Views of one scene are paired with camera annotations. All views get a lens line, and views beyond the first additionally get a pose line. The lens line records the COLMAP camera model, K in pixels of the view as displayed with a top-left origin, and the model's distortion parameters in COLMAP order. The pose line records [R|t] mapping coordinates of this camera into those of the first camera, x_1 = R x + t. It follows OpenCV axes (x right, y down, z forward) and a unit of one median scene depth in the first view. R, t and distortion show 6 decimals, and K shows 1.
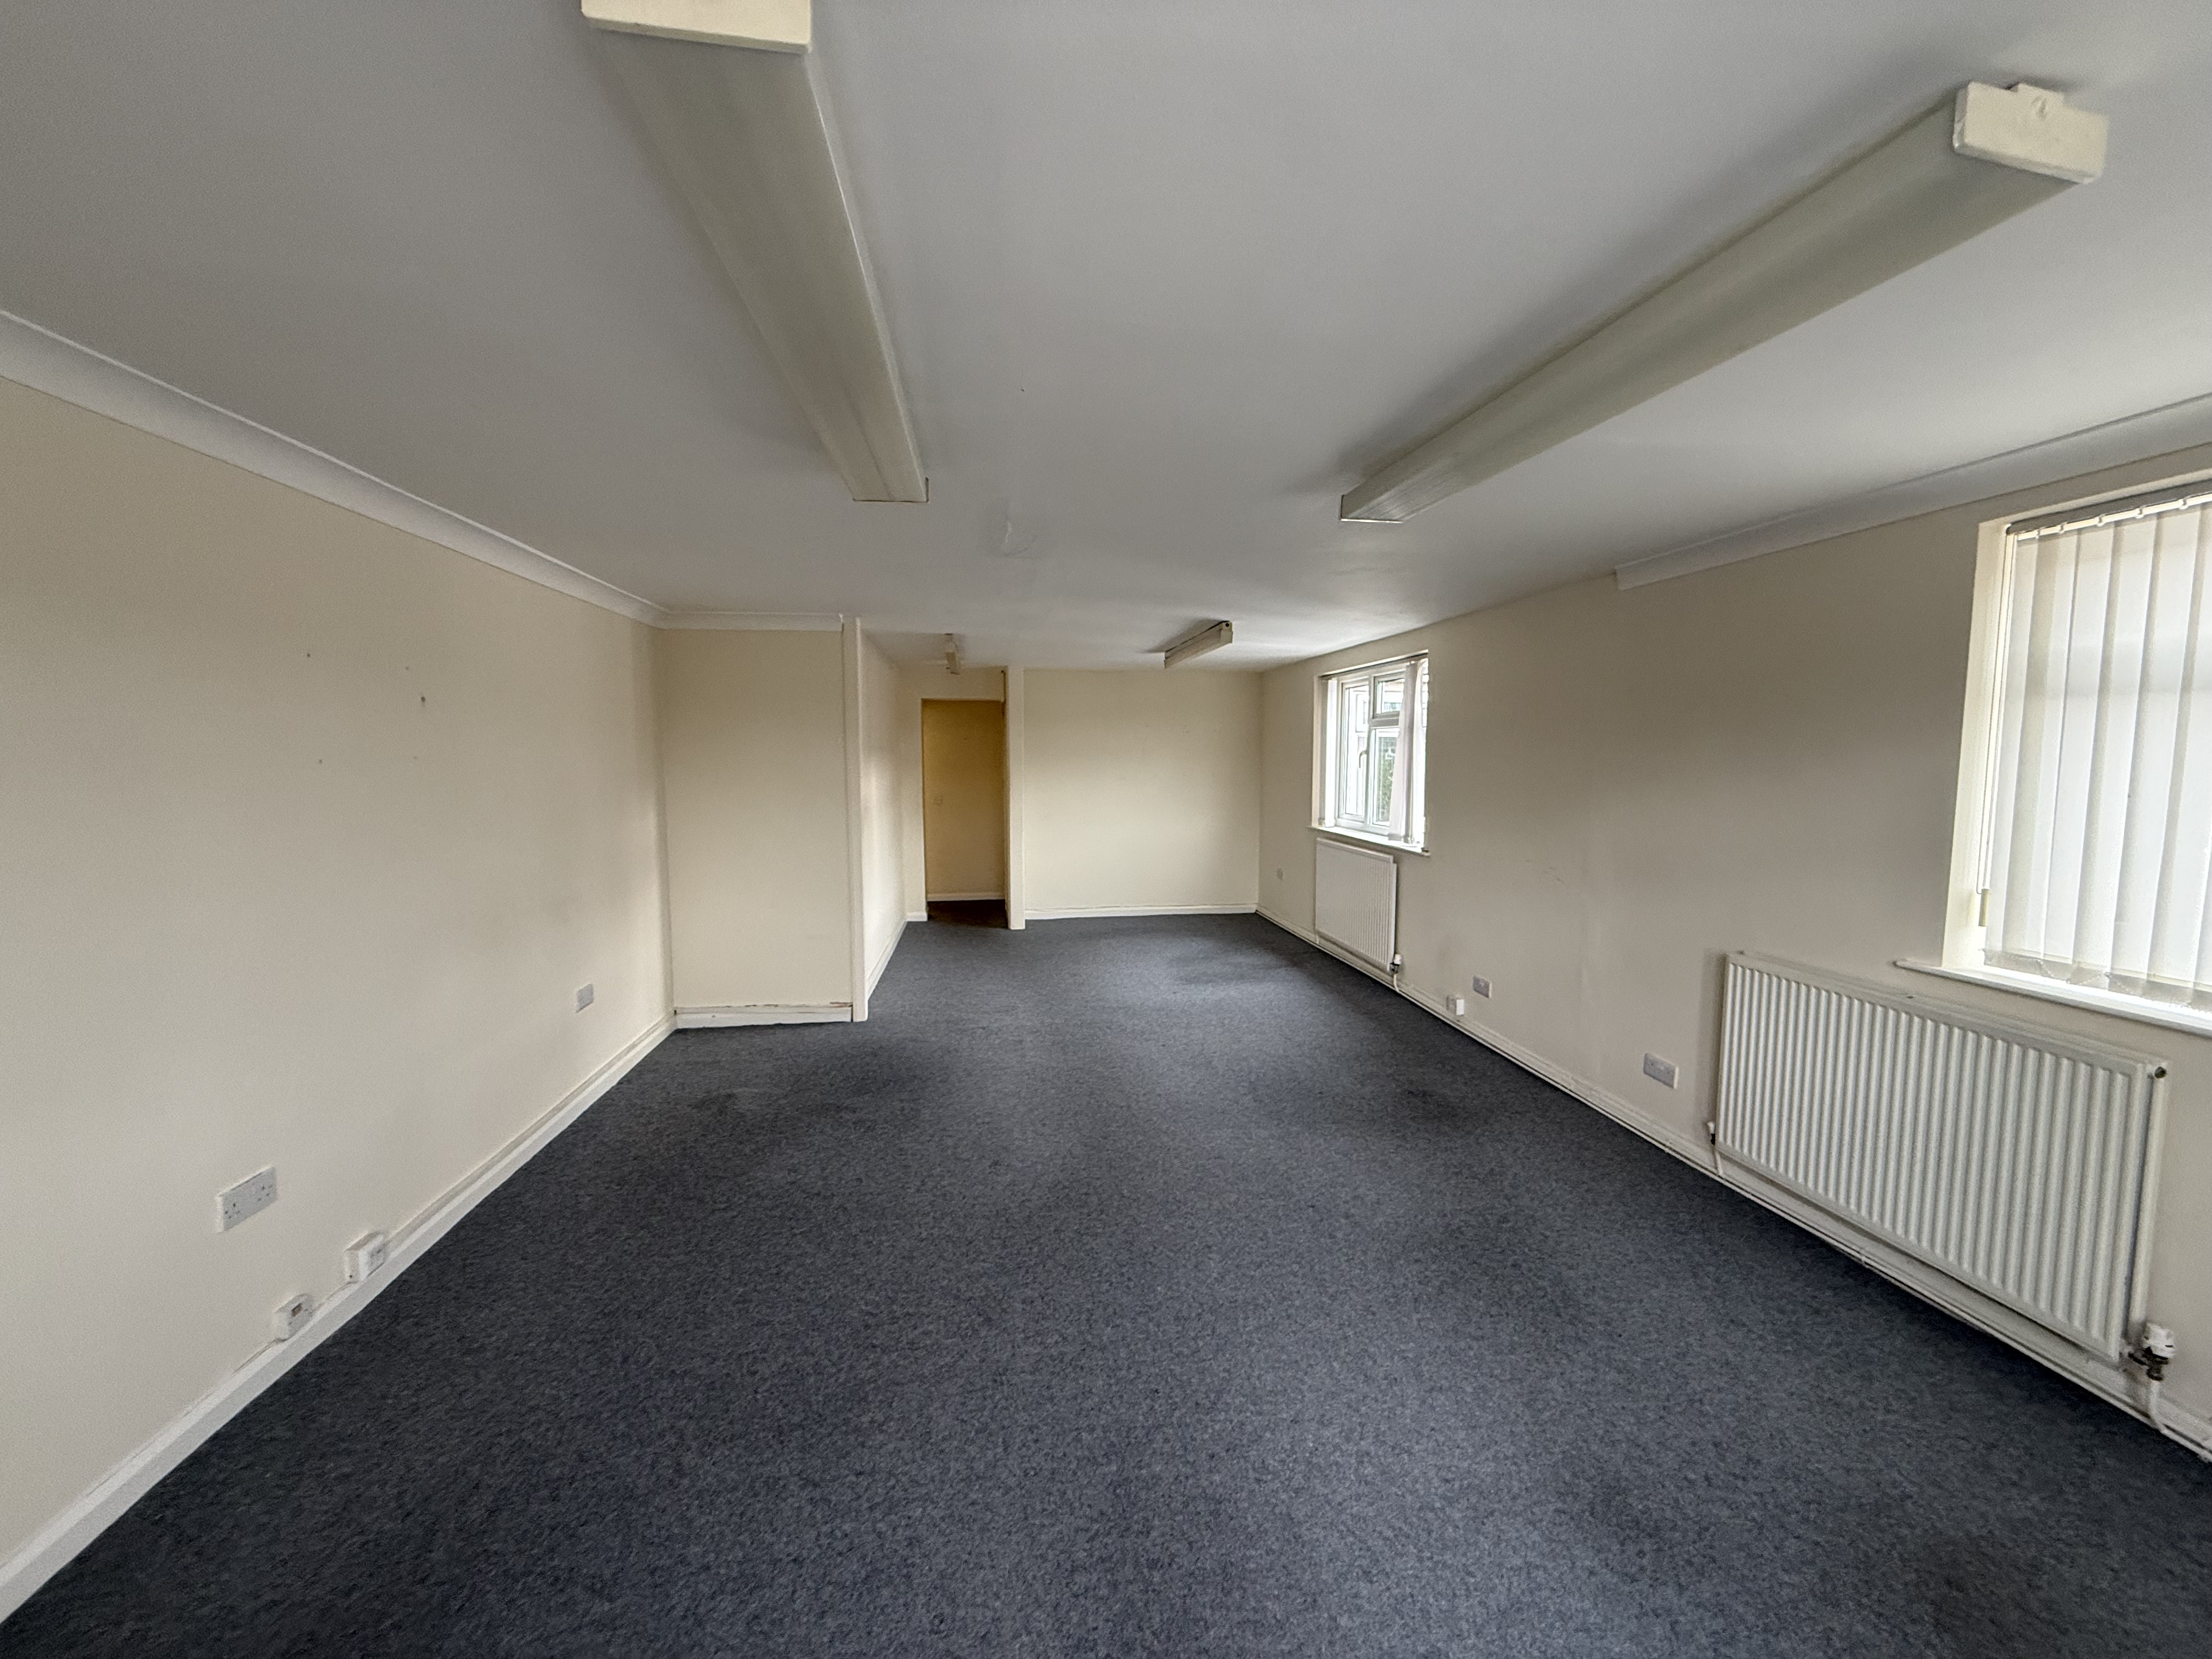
lens RADIAL K [[873.7, 0, 1106.0], [0, 873.7, 829.5], [0, 0, 1]] dist [-0.000292, -0.000022]
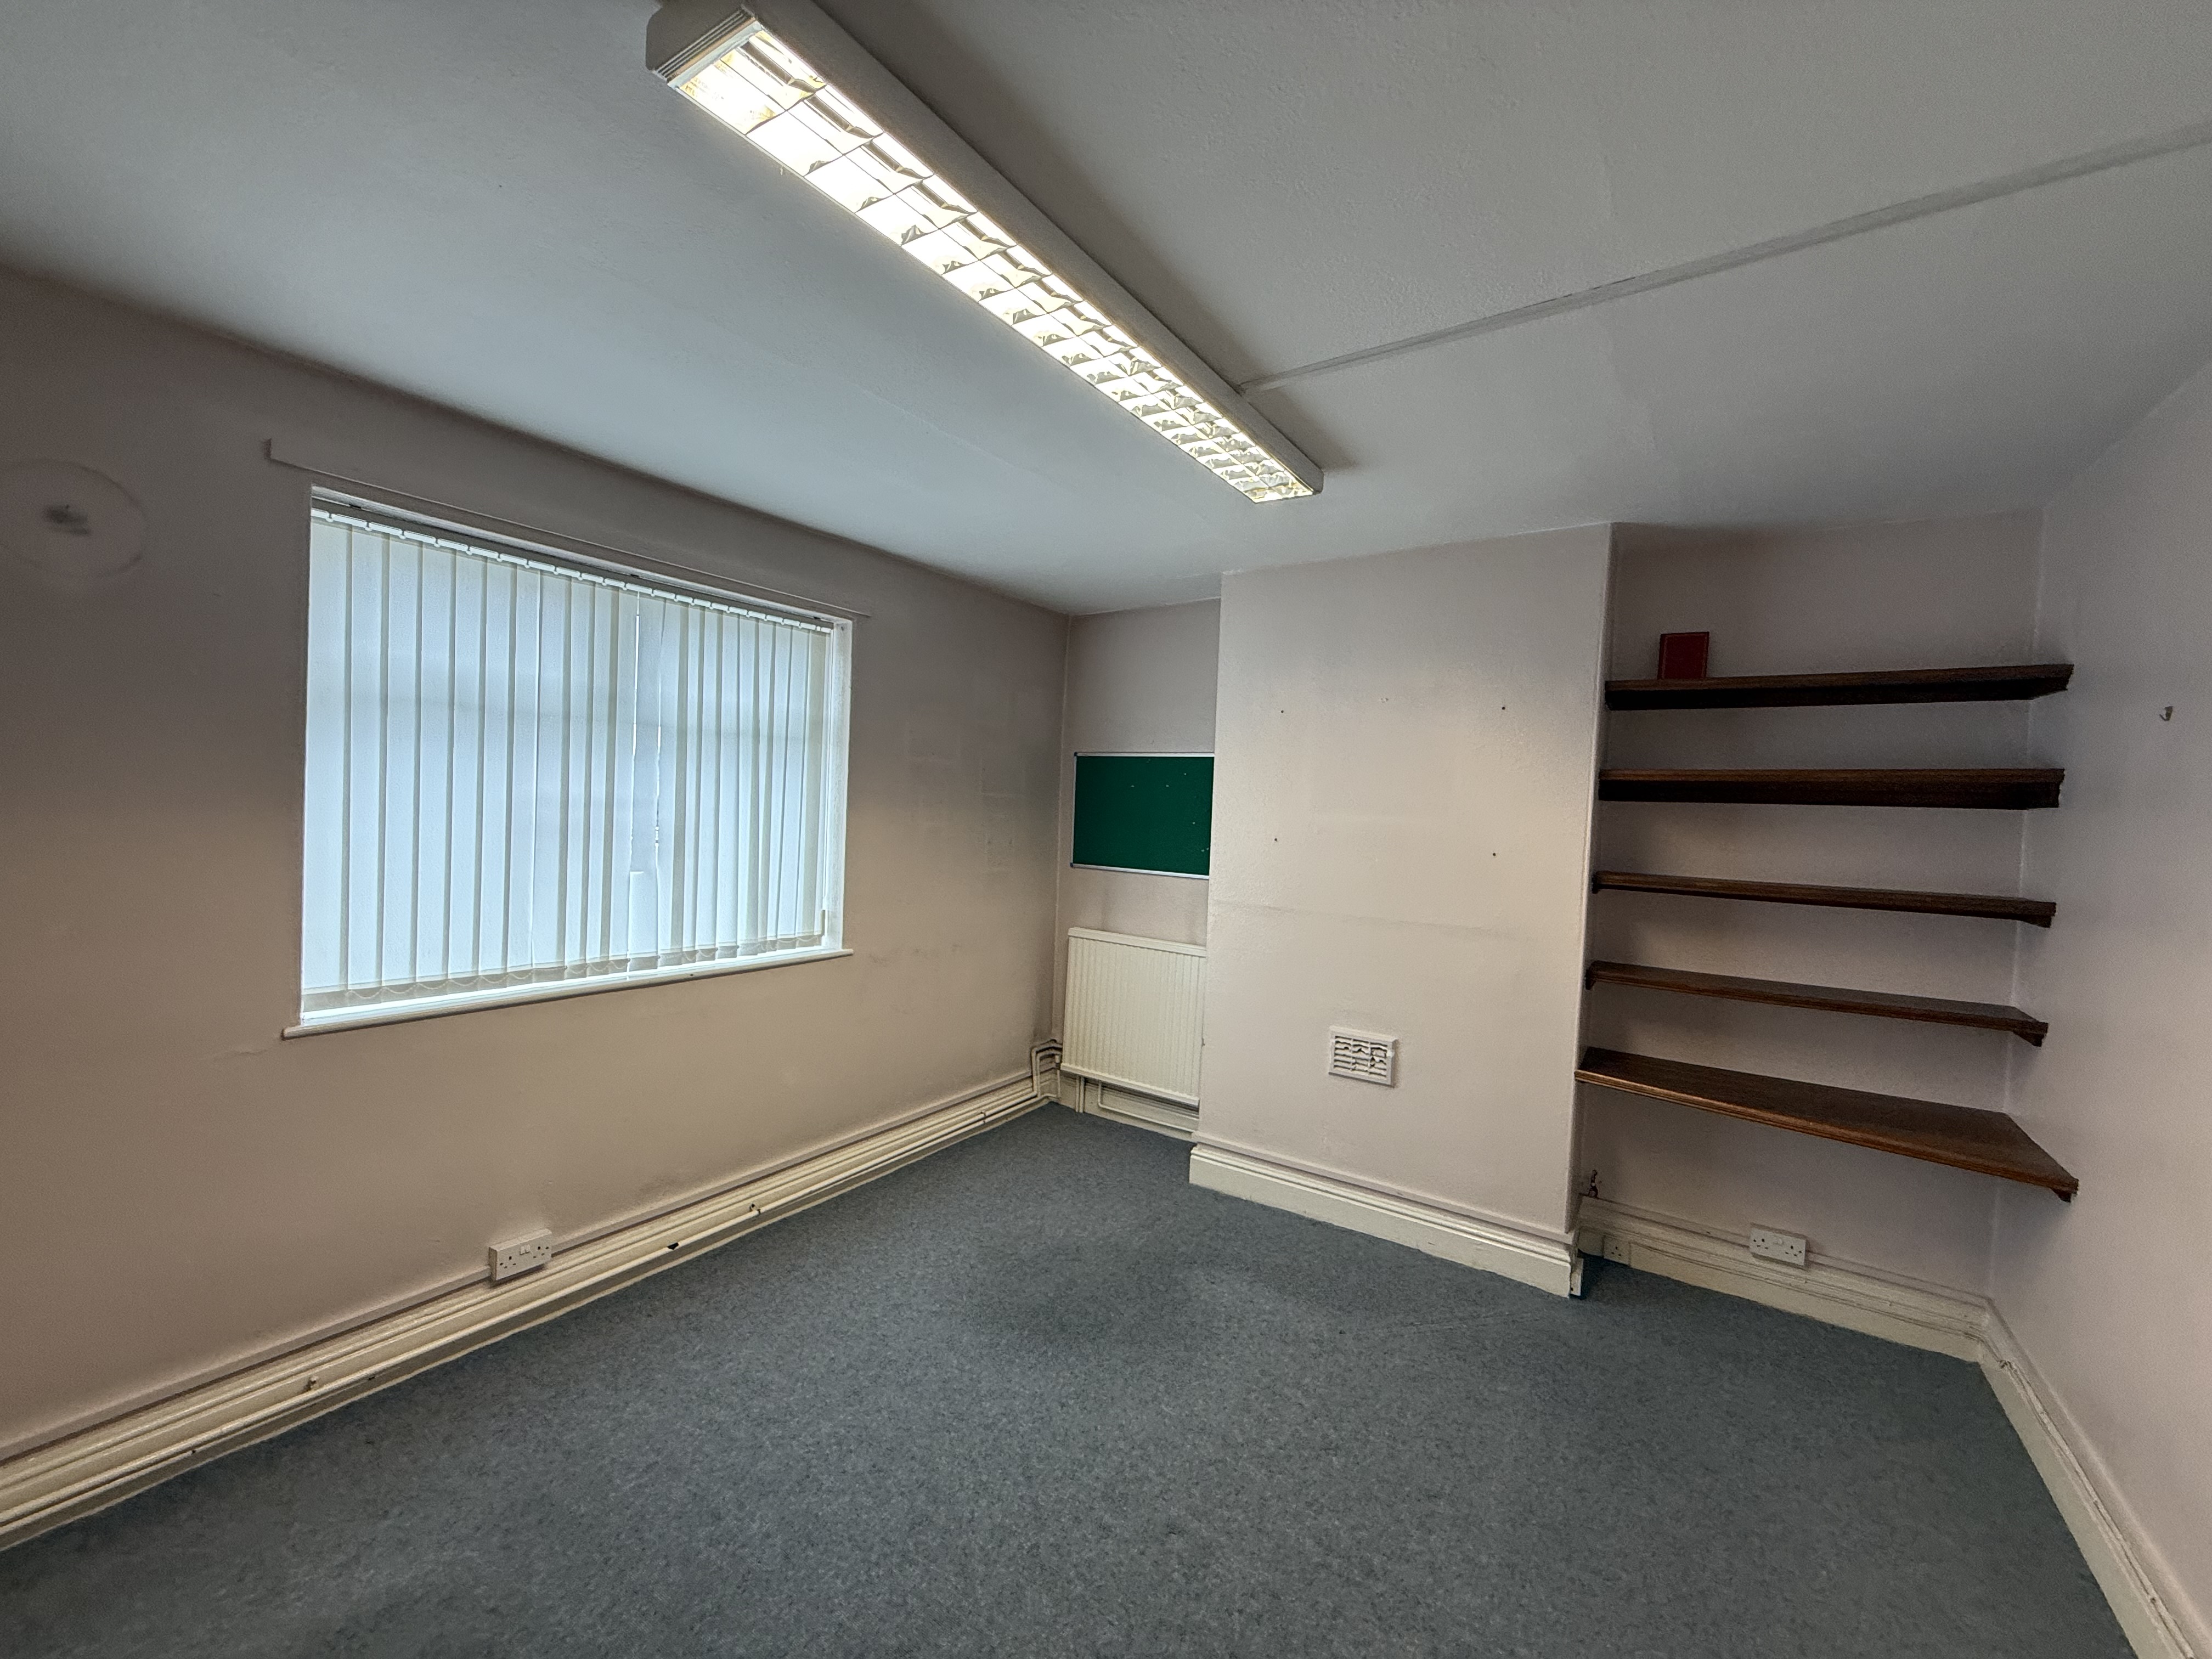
lens RADIAL K [[873.7, 0, 1106.0], [0, 873.7, 829.5], [0, 0, 1]] dist [-0.000292, -0.000022]
pose [[-0.723139, -0.049344, 0.688938, -0.150200], [0.013173, 0.996278, 0.085183, -0.101698], [-0.690577, 0.070675, -0.719798, 1.285627]]
